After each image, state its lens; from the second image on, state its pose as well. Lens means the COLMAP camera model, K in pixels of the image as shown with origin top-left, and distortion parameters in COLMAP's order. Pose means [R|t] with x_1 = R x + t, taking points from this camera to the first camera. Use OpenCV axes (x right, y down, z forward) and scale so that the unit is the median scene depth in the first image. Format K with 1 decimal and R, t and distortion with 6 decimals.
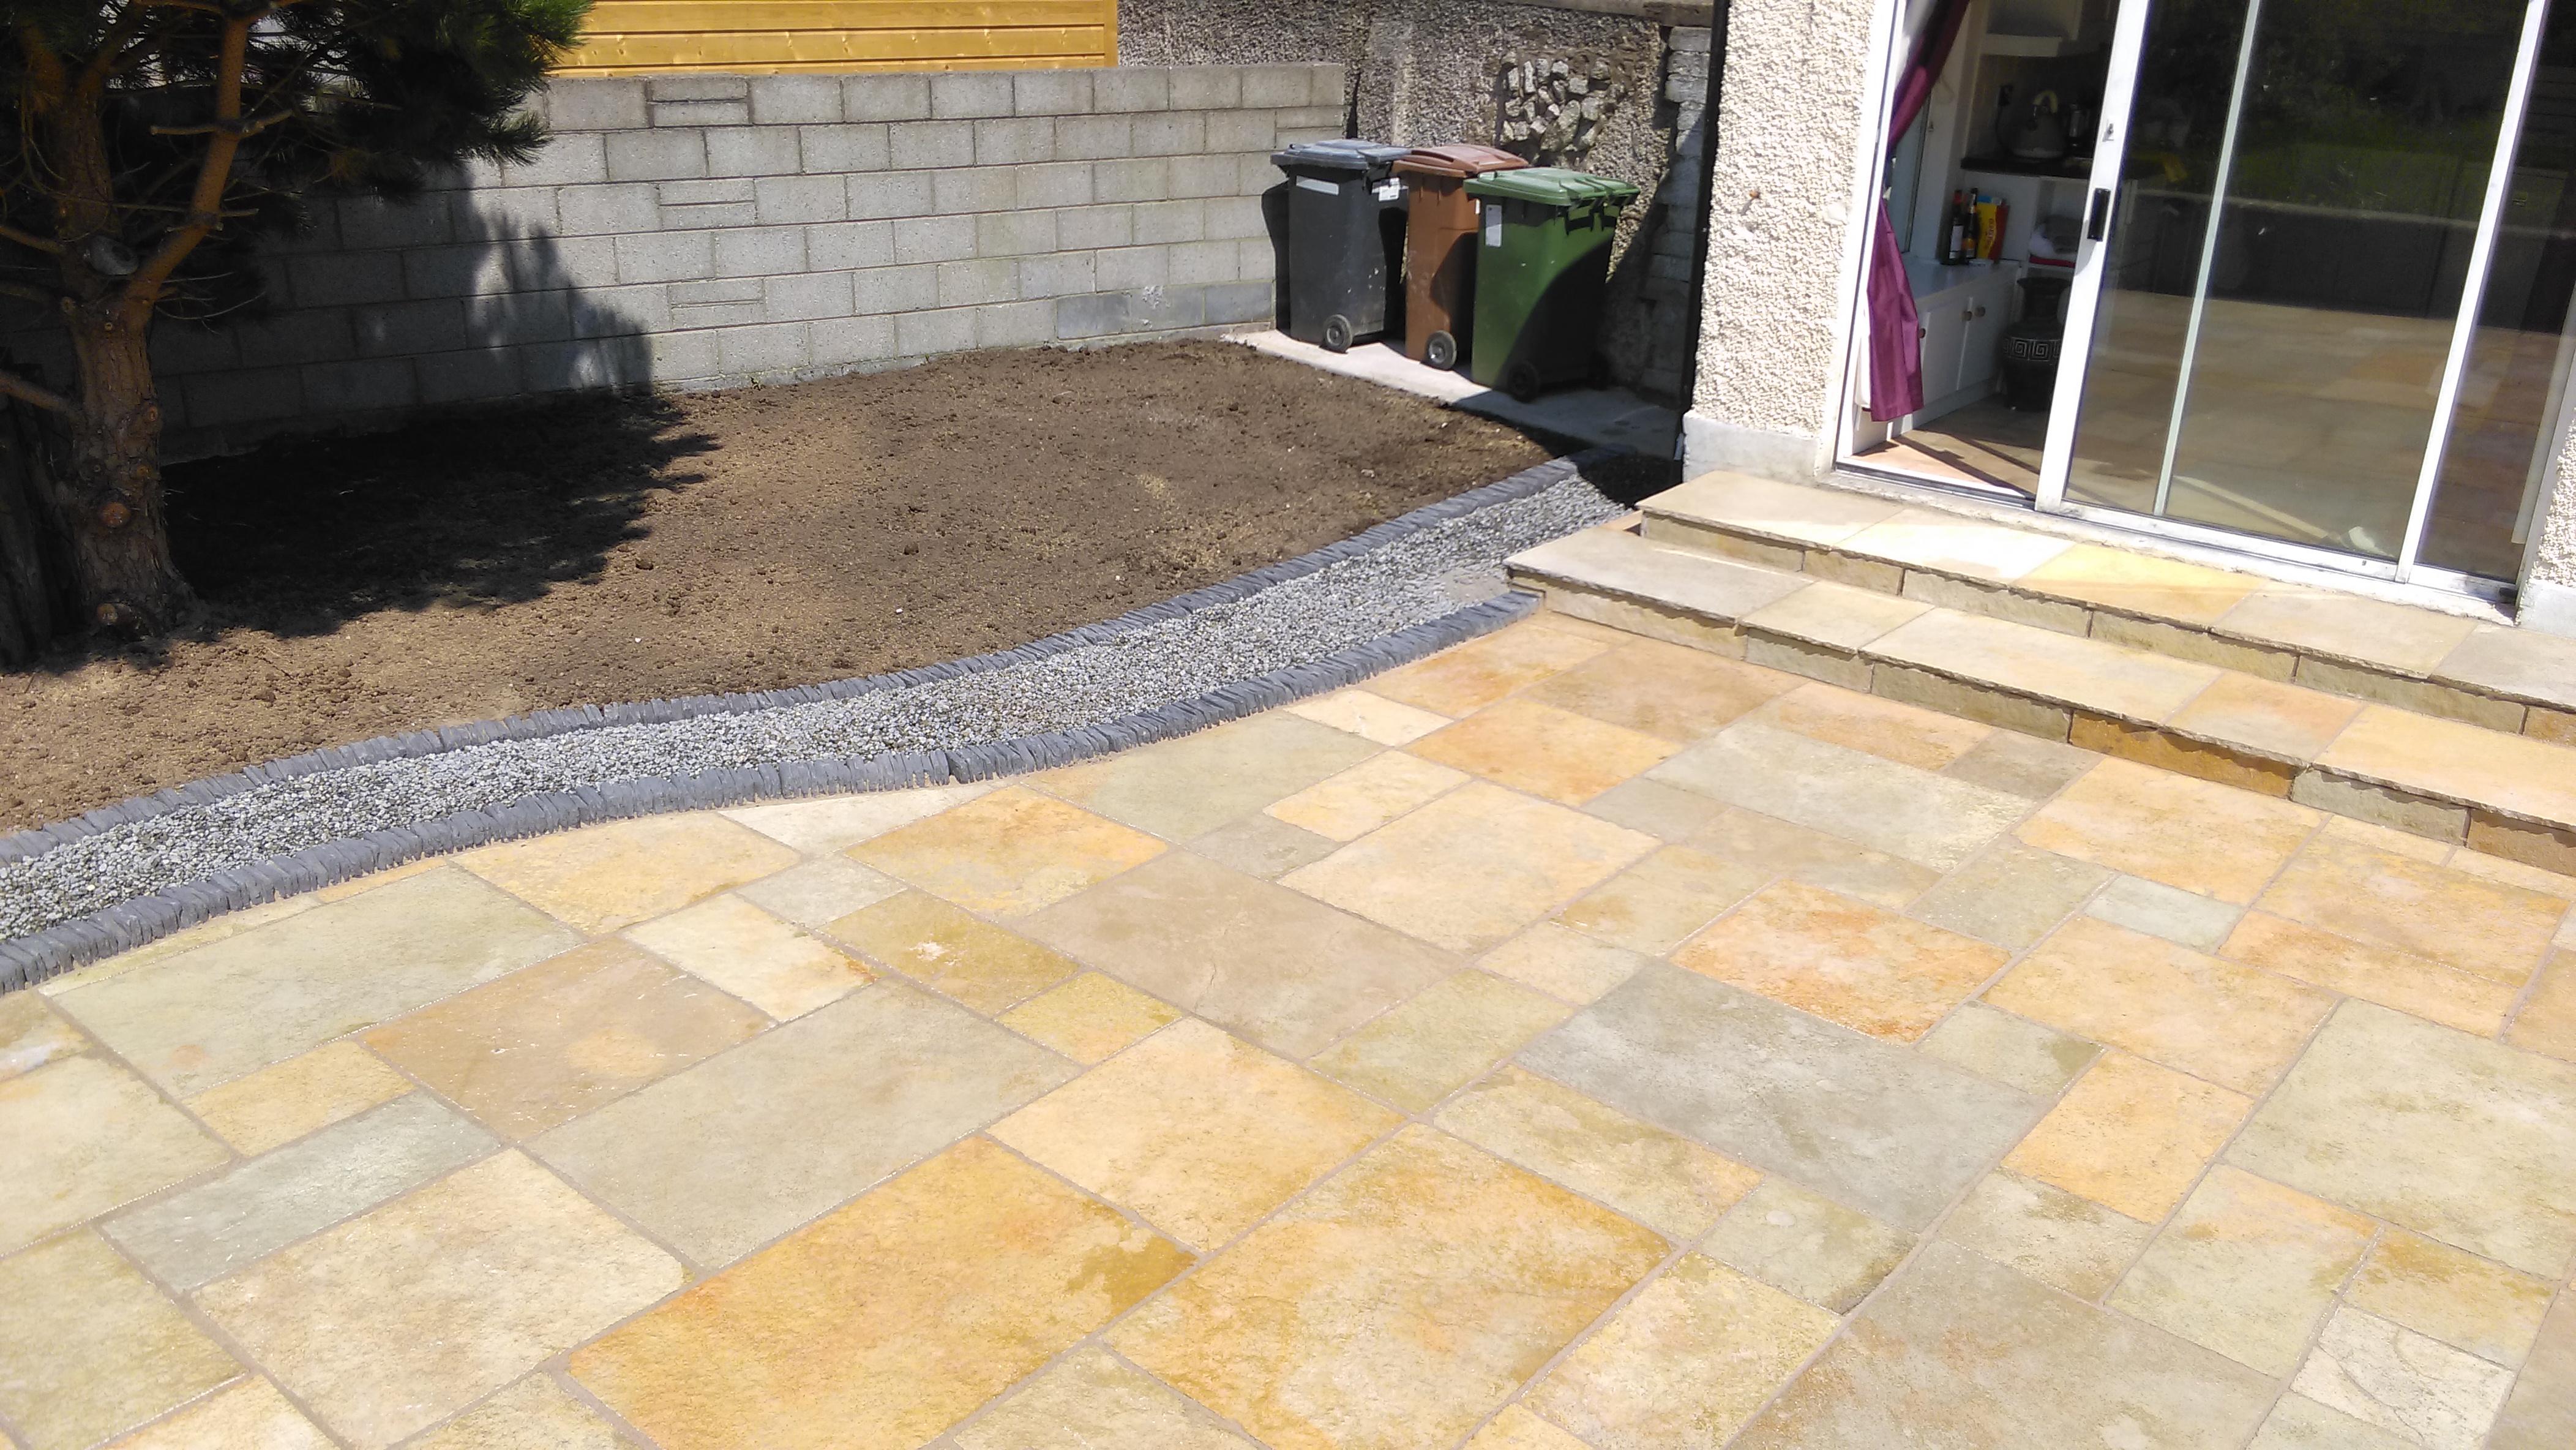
lens RADIAL K [[2089.3, 0, 1288.0], [0, 2089.3, 725.0], [0, 0, 1]] dist [0.107235, -0.167526]
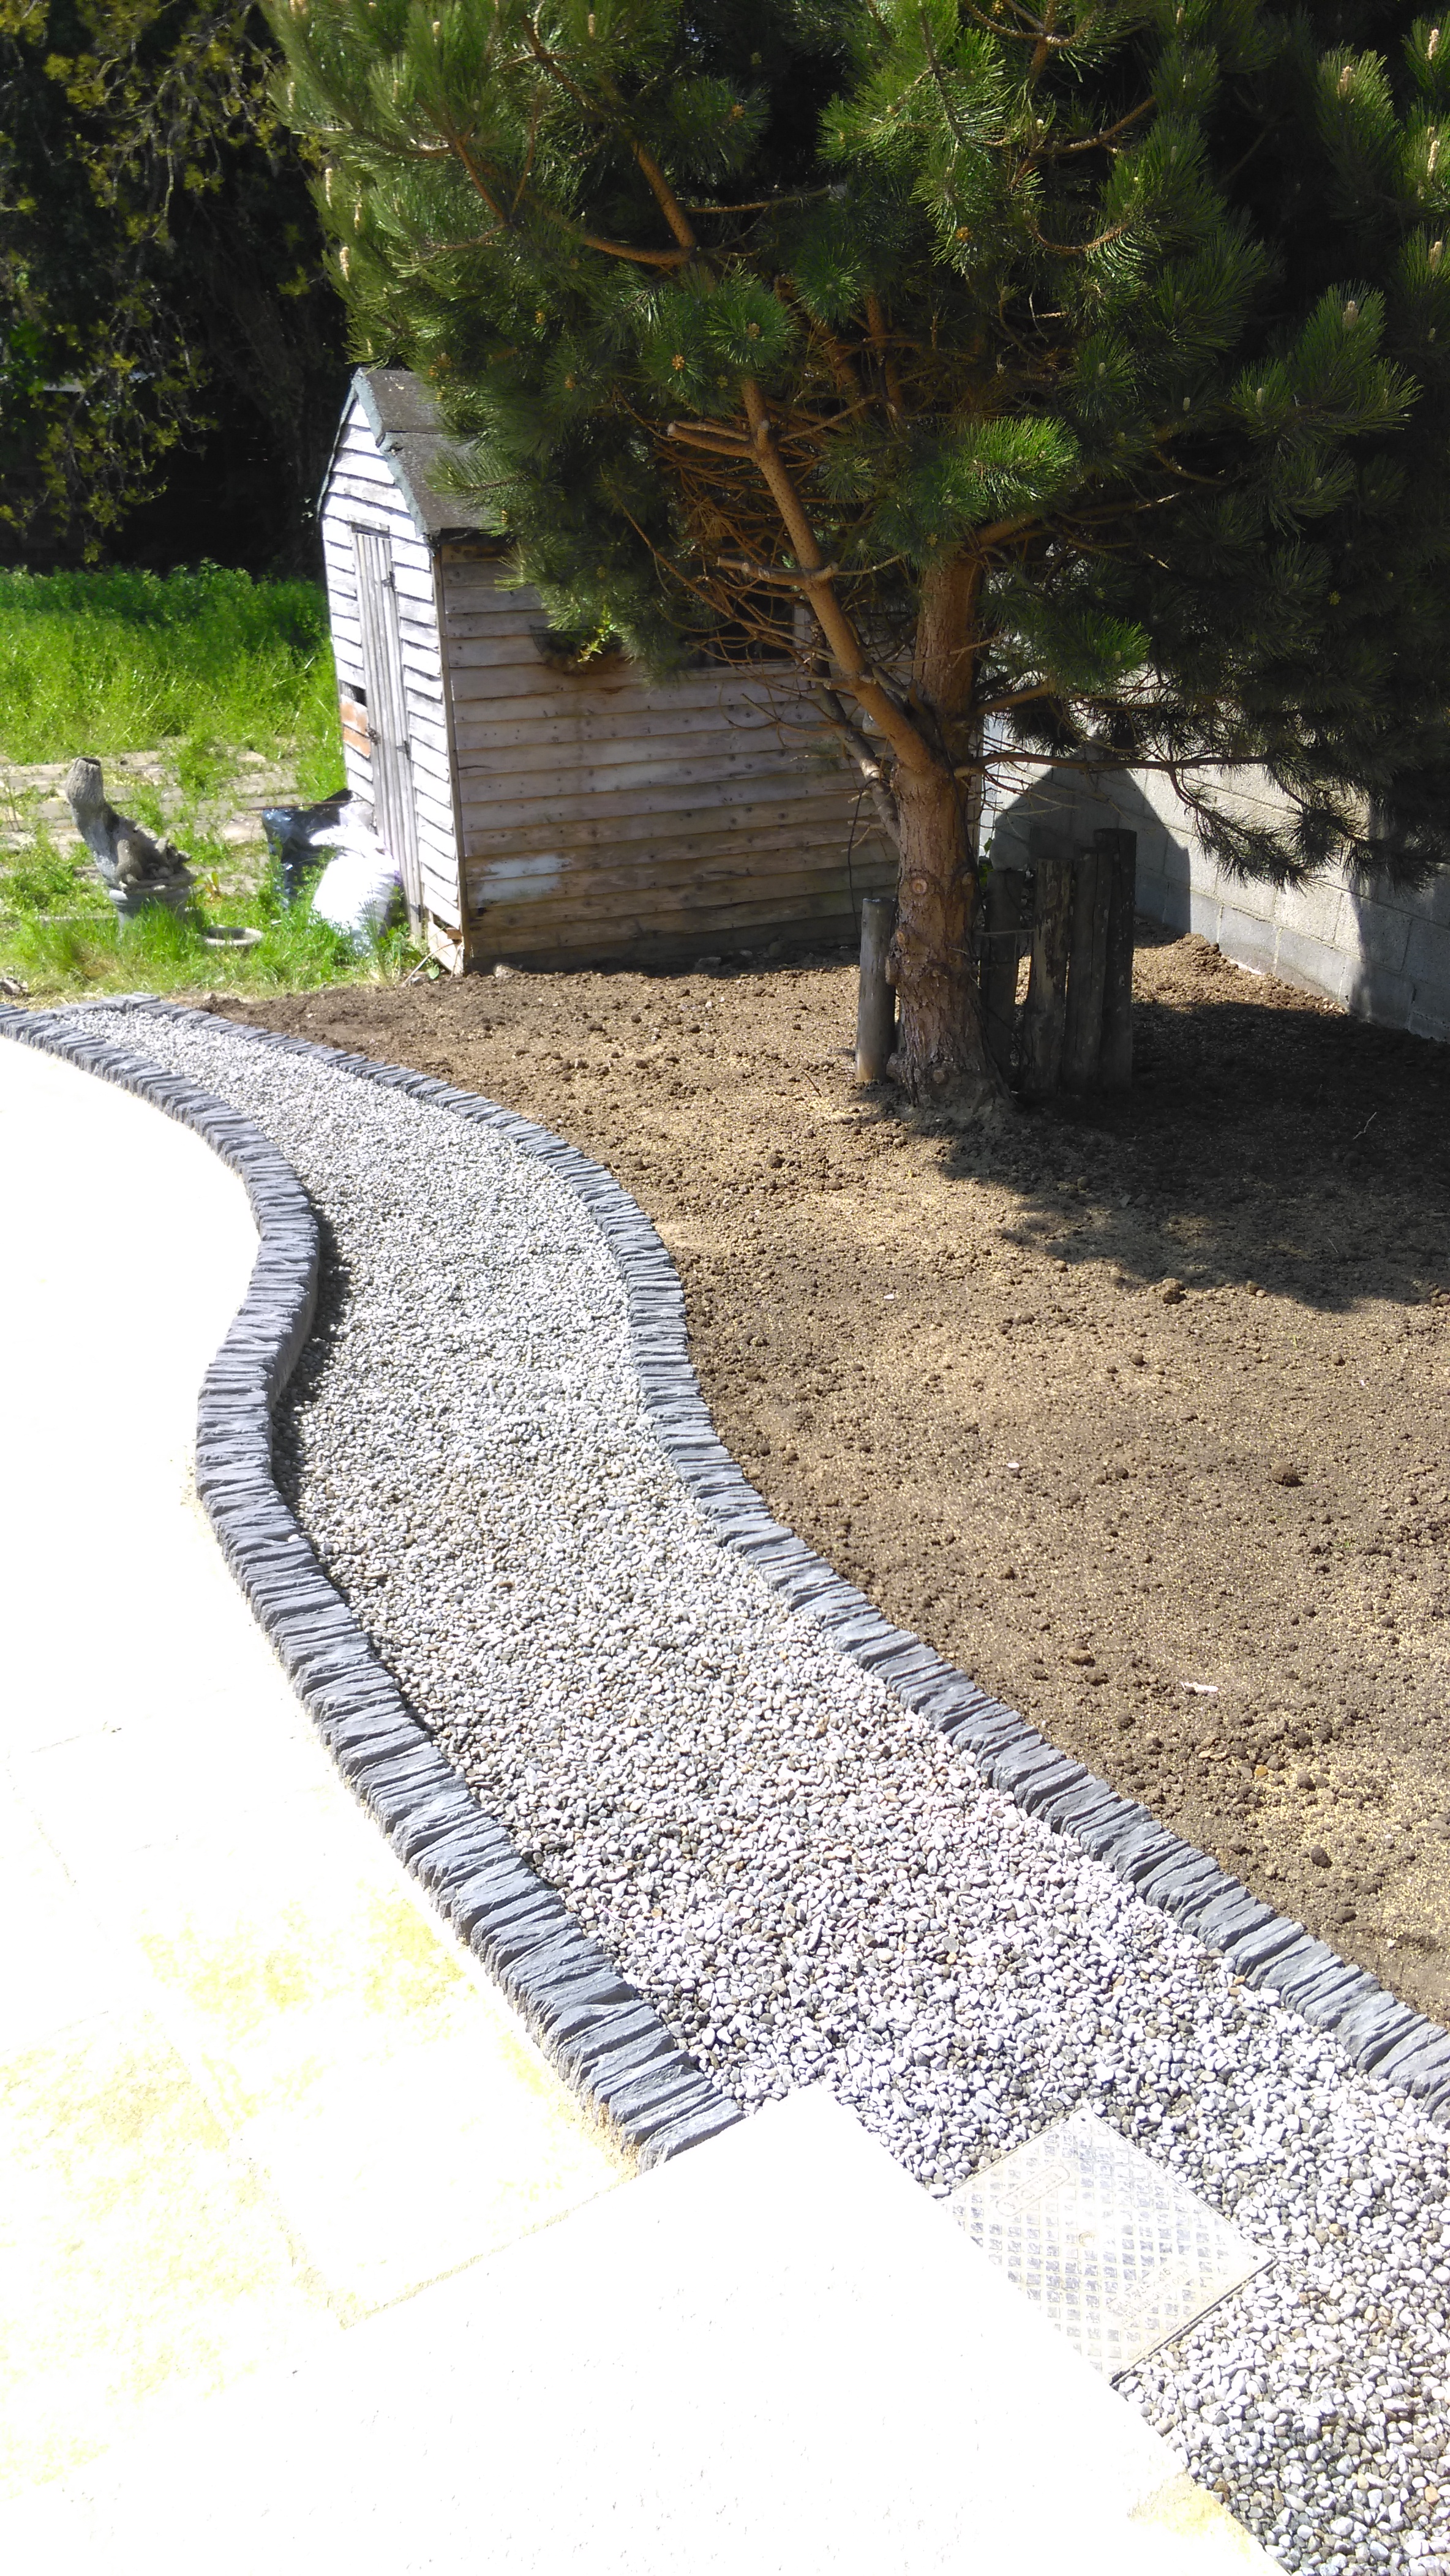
lens RADIAL K [[2089.3, 0, 725.0], [0, 2089.3, 1288.0], [0, 0, 1]] dist [0.107235, -0.167526]
pose [[-0.274521, 0.340159, -0.899405, 0.585703], [-0.395711, 0.812505, 0.428074, -0.513077], [0.876385, 0.473420, -0.088445, 1.485860]]
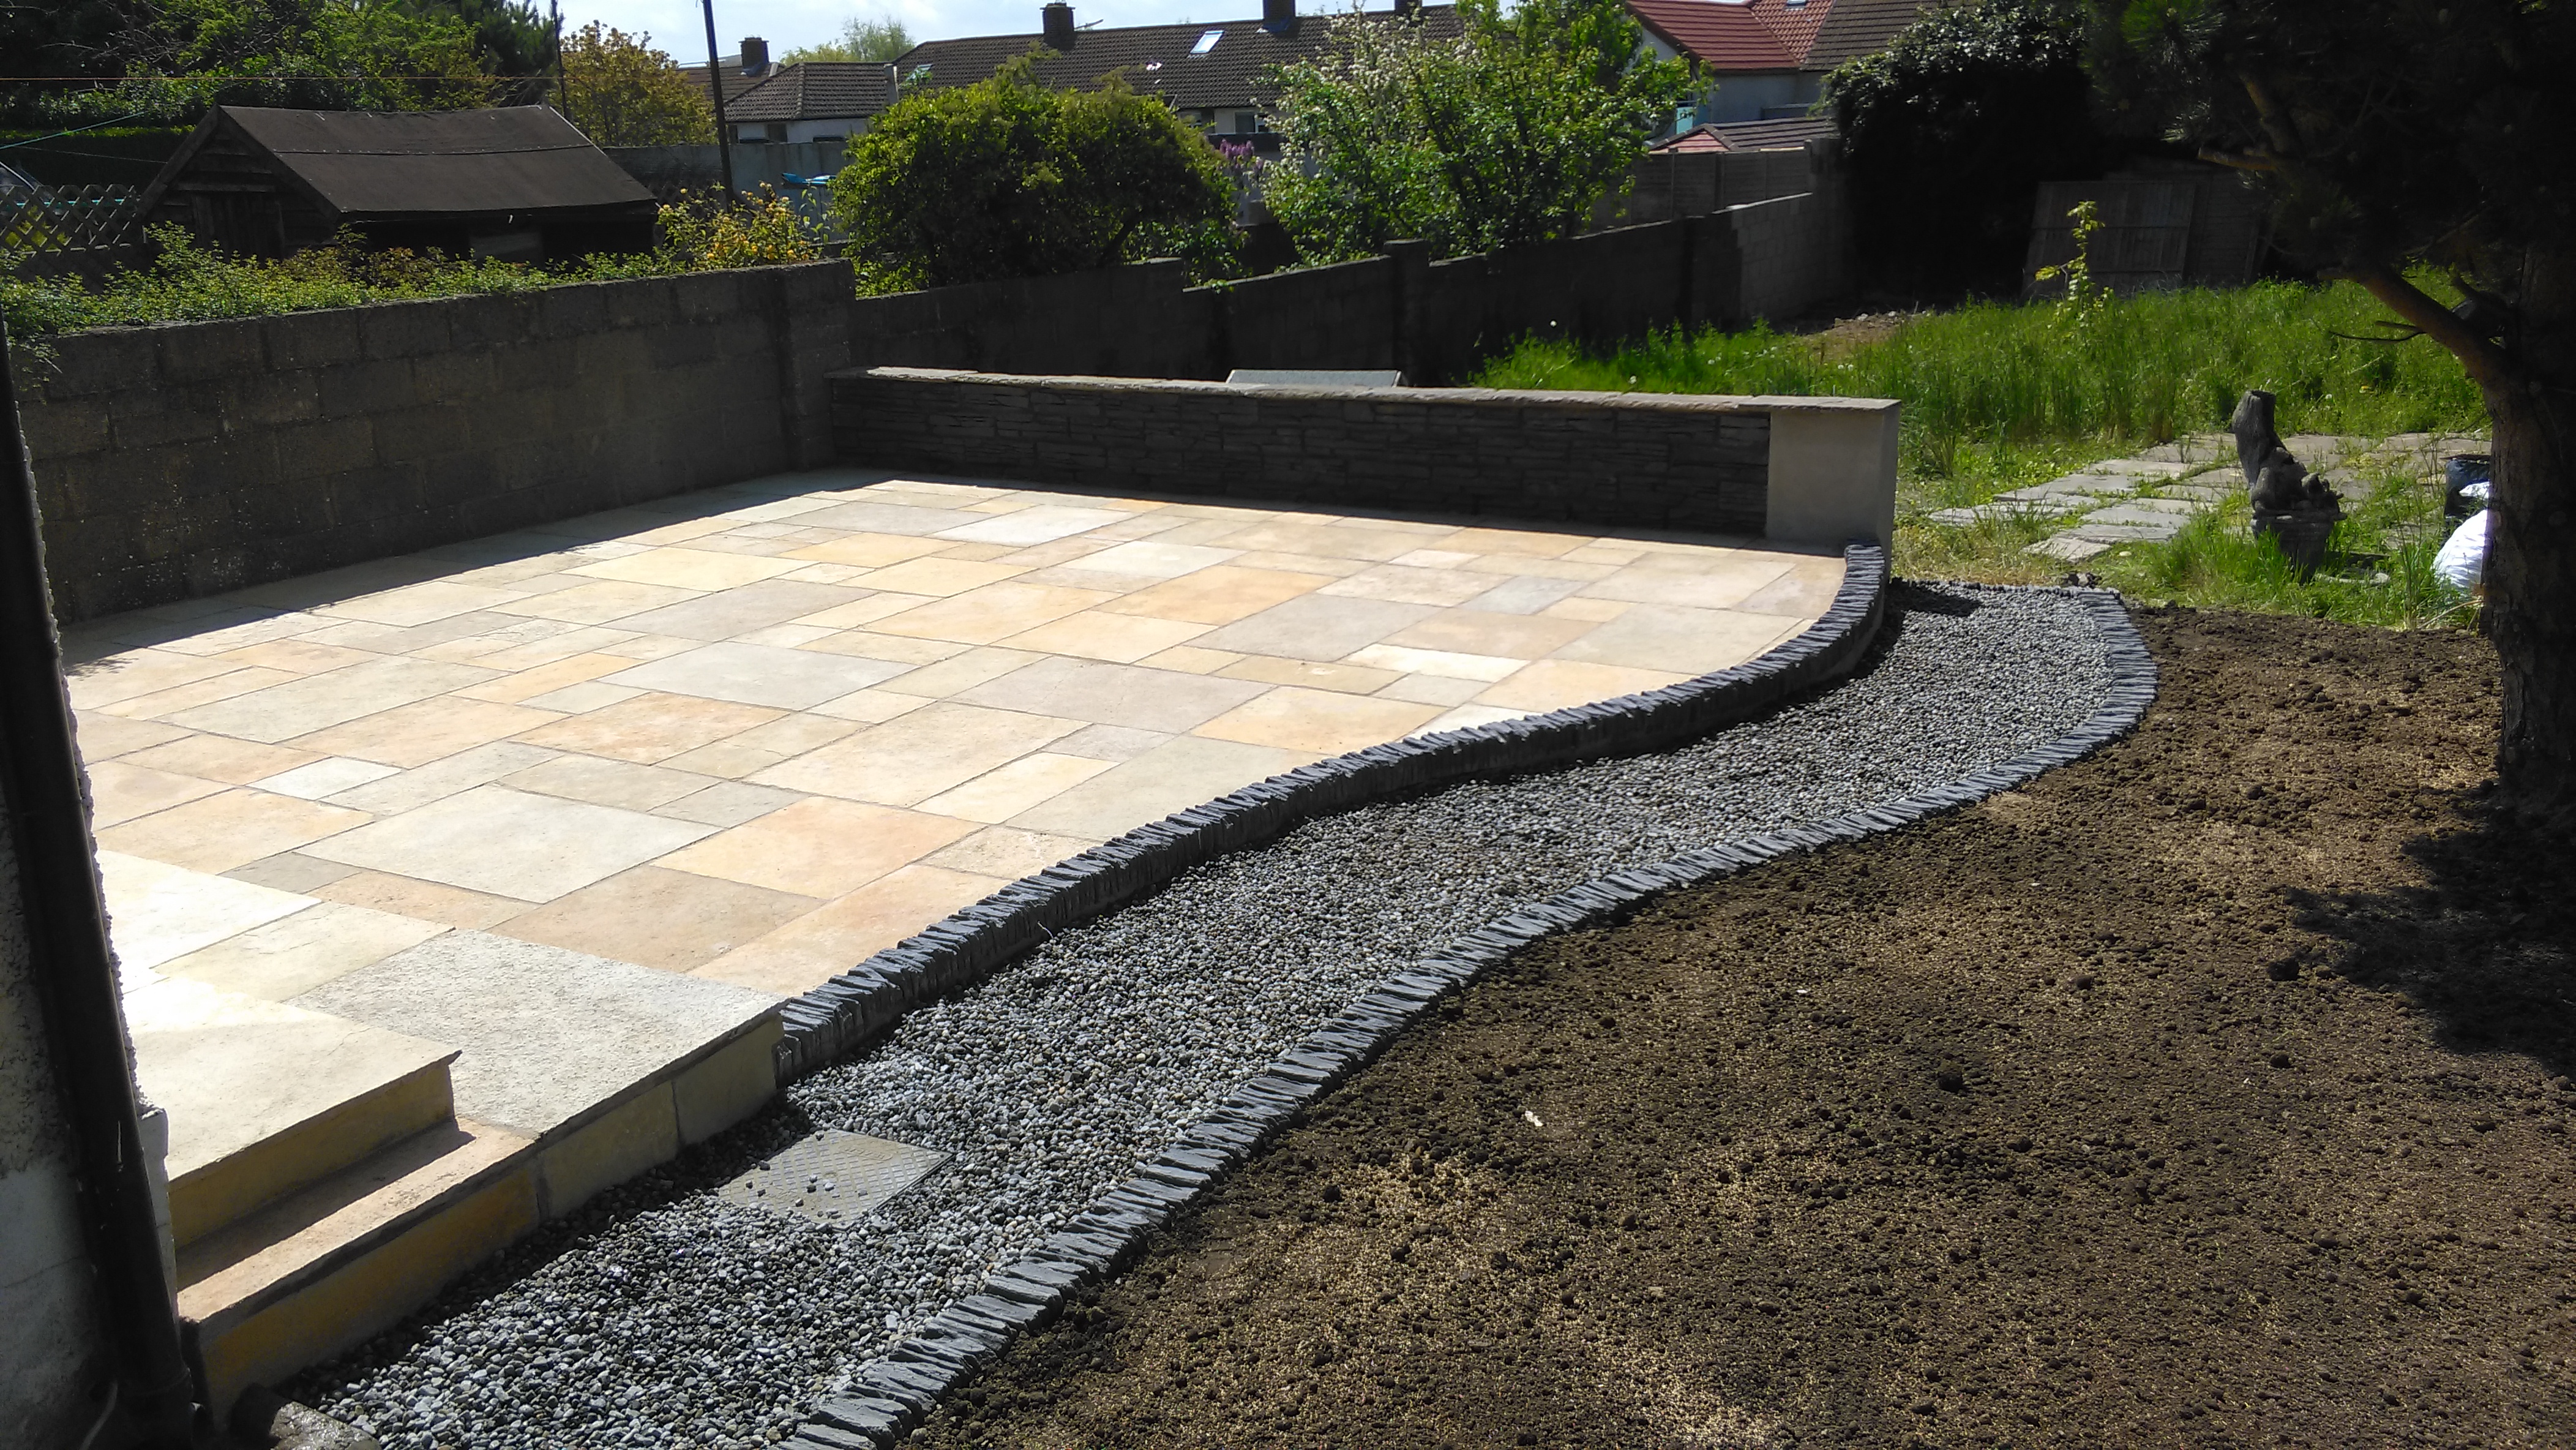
lens RADIAL K [[2089.3, 0, 1288.0], [0, 2089.3, 725.0], [0, 0, 1]] dist [0.107235, -0.167526]
pose [[-0.984546, 0.043178, -0.169718, 0.099047], [-0.068258, 0.797868, 0.598955, -0.743426], [0.161275, 0.601283, -0.782591, 2.199056]]
